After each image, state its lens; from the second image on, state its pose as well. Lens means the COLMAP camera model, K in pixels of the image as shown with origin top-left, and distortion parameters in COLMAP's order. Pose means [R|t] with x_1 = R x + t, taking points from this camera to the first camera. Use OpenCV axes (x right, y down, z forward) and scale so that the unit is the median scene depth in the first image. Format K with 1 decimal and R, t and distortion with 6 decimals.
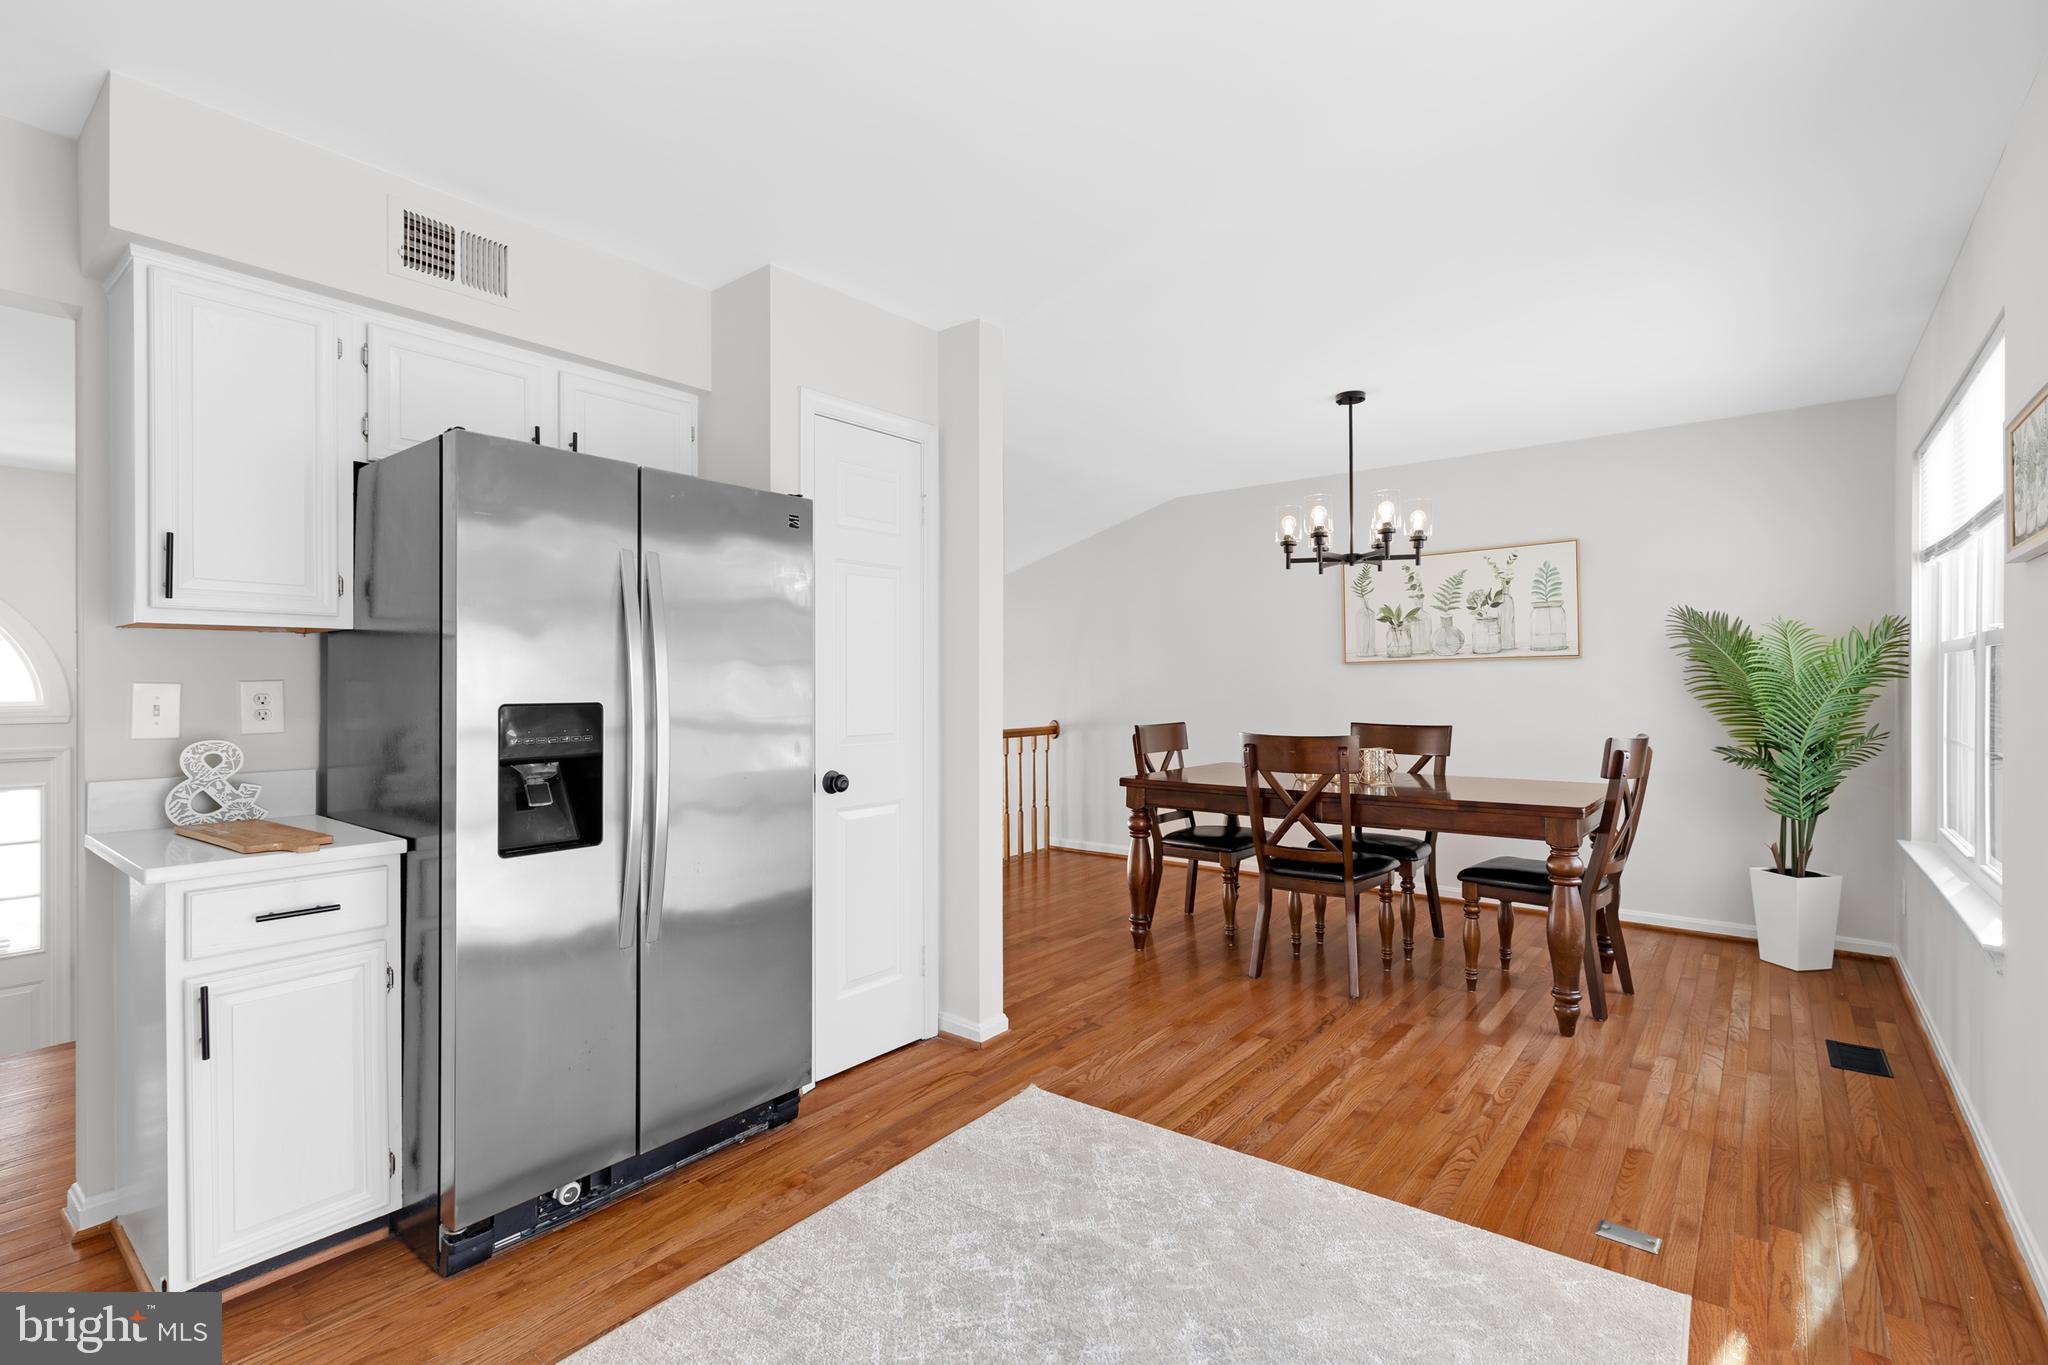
lens RADIAL K [[933.5, 0, 1019.6], [0, 933.5, 678.5], [0, 0, 1]] dist [-0.003967, 0.001594]
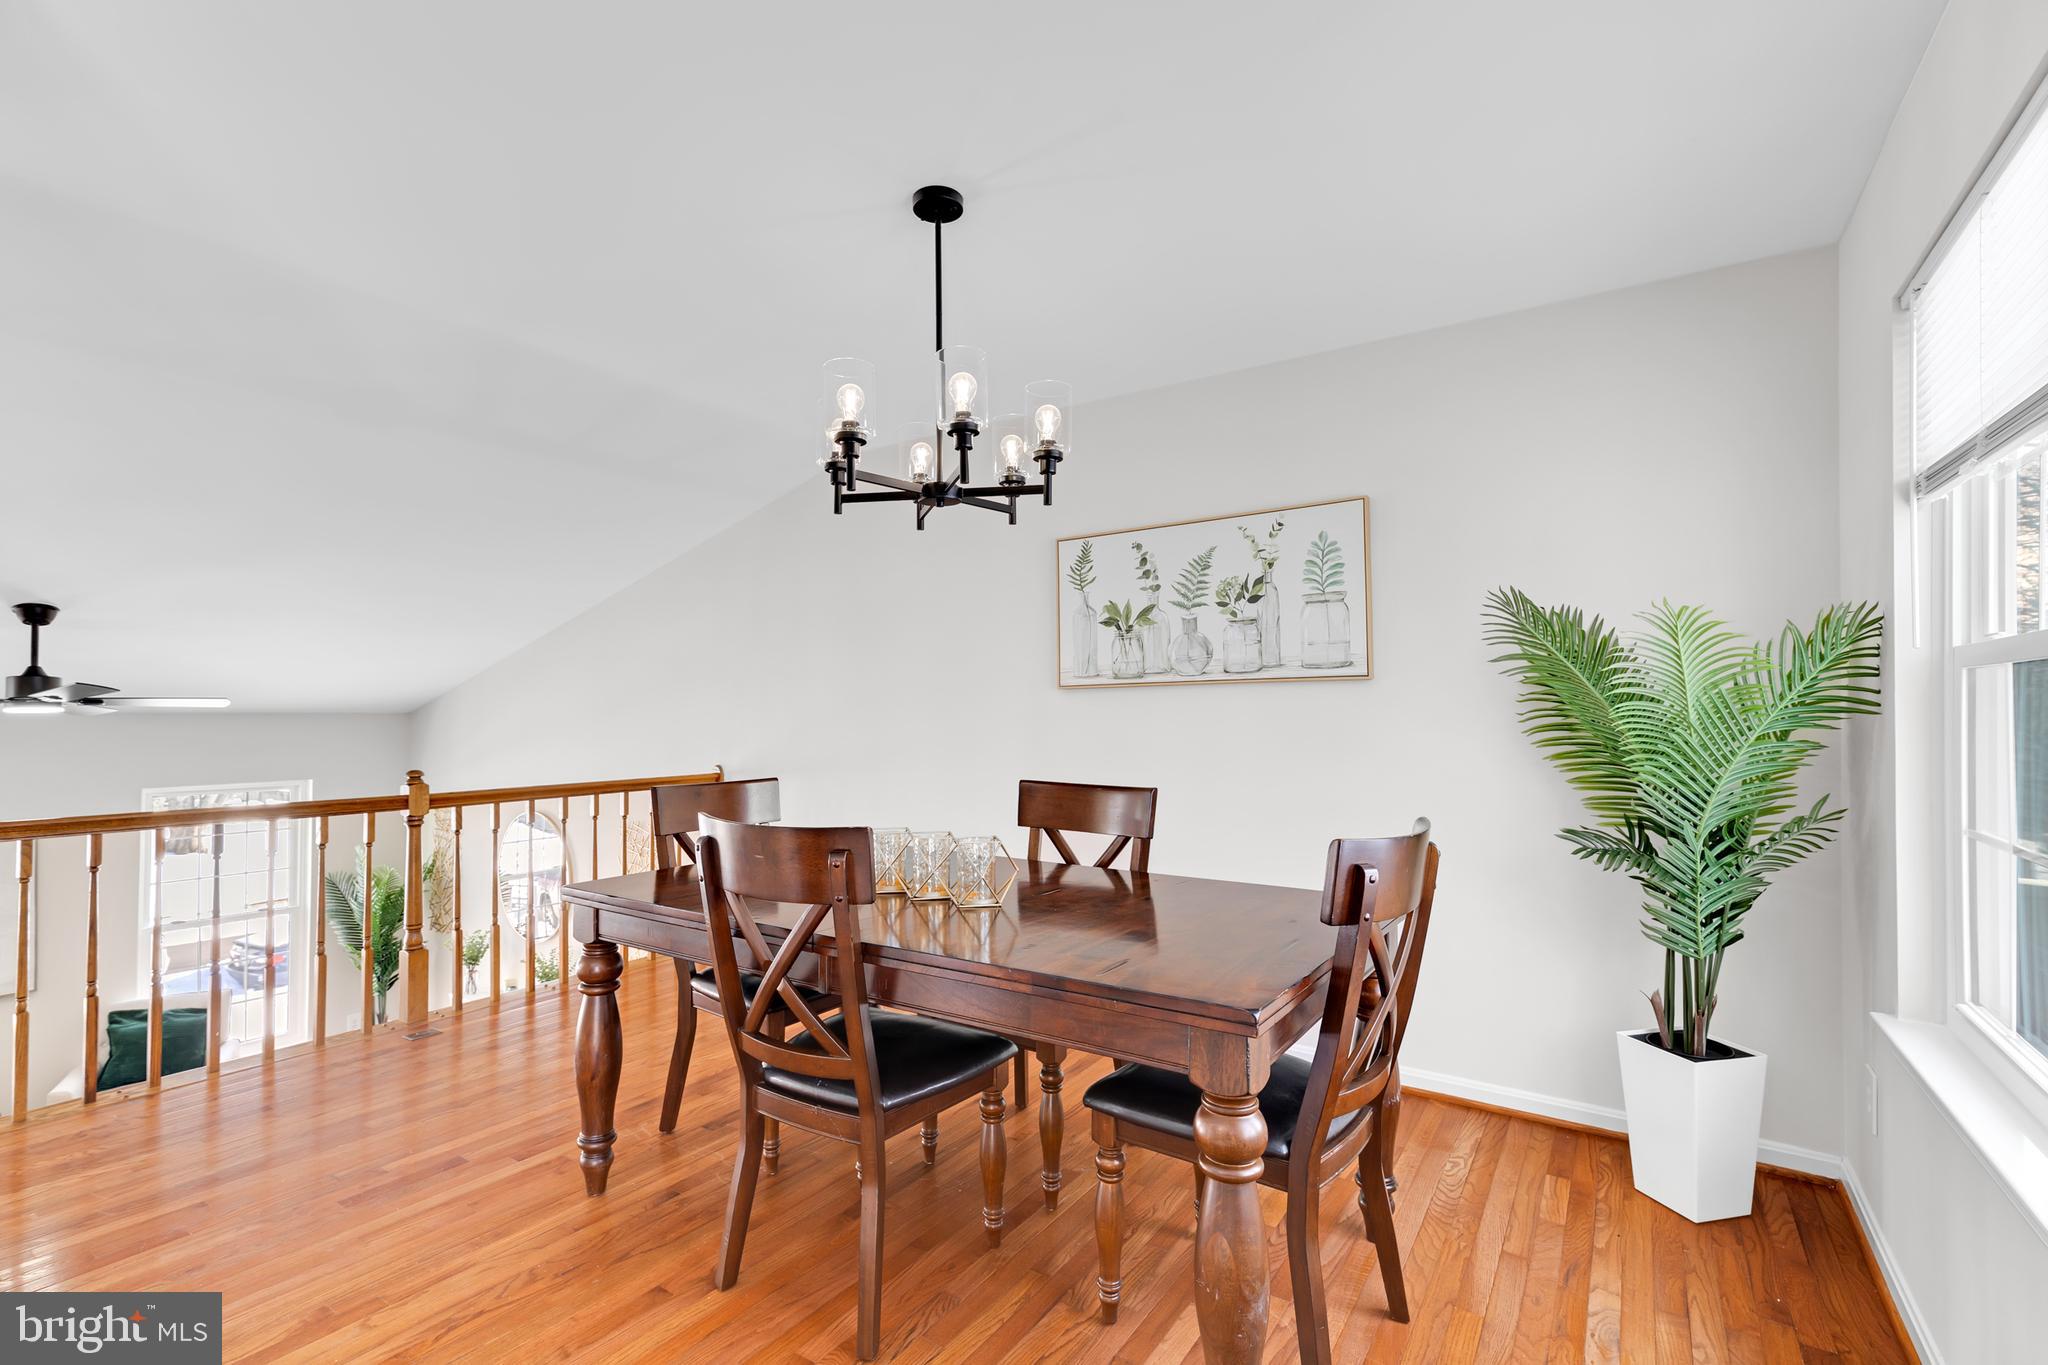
lens RADIAL K [[933.5, 0, 1021.2], [0, 933.5, 691.3], [0, 0, 1]] dist [-0.003967, 0.001594]
pose [[0.995340, 0.005502, 0.096273, 0.352143], [-0.003874, 0.999846, -0.017093, -0.002282], [-0.096353, 0.016640, 0.995208, 0.448284]]
